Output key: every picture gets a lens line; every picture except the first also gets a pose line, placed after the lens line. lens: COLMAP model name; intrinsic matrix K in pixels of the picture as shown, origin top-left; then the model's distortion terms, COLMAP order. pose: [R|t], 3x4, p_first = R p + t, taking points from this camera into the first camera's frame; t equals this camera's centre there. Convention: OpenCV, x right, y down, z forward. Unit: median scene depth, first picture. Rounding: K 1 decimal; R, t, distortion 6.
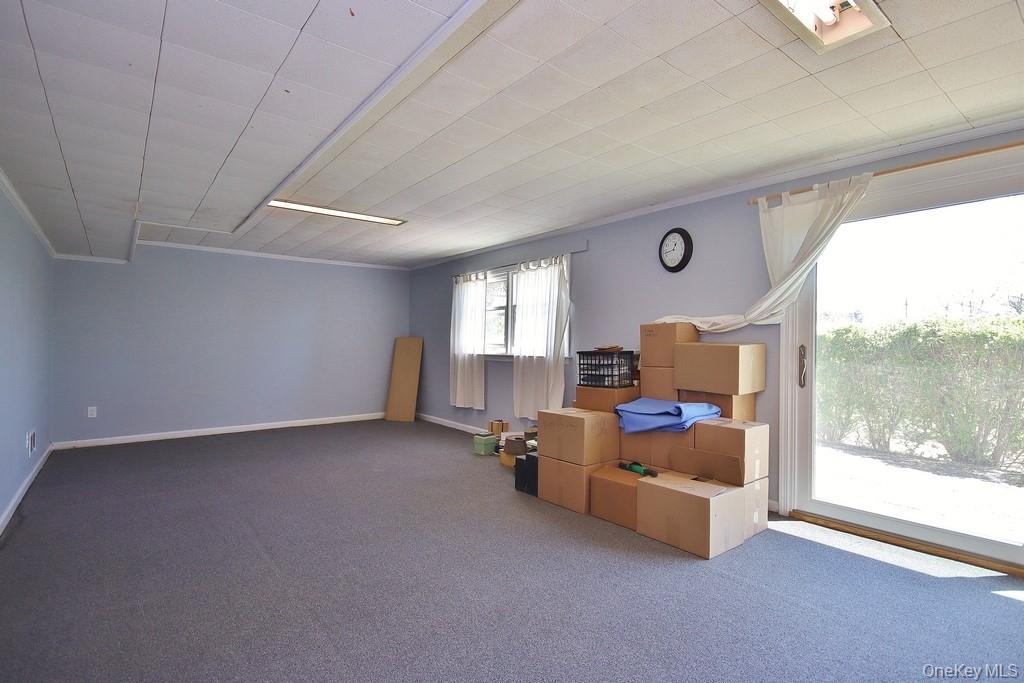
lens RADIAL K [[434.5, 0, 512.0], [0, 434.5, 341.5], [0, 0, 1]] dist [-0.000397, -0.012202]
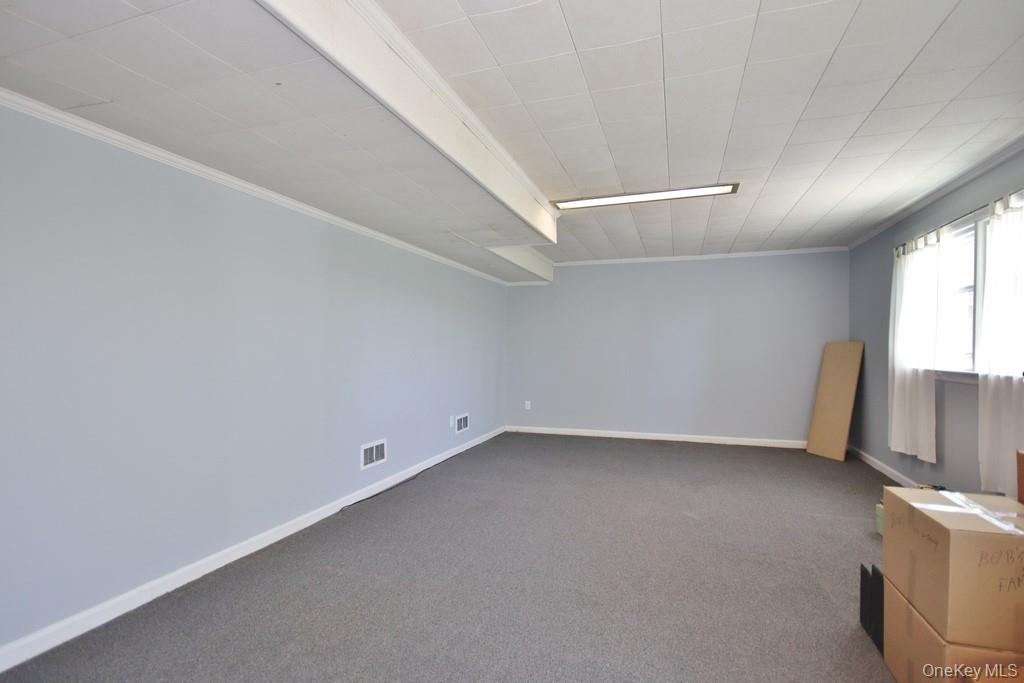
lens RADIAL K [[471.7, 0, 513.1], [0, 471.7, 345.8], [0, 0, 1]] dist [0.016023, -0.016741]
pose [[0.588279, -0.006470, -0.808632, 0.115141], [0.002815, 0.999978, -0.005953, -0.001531], [0.808653, 0.001226, 0.588284, 0.152392]]
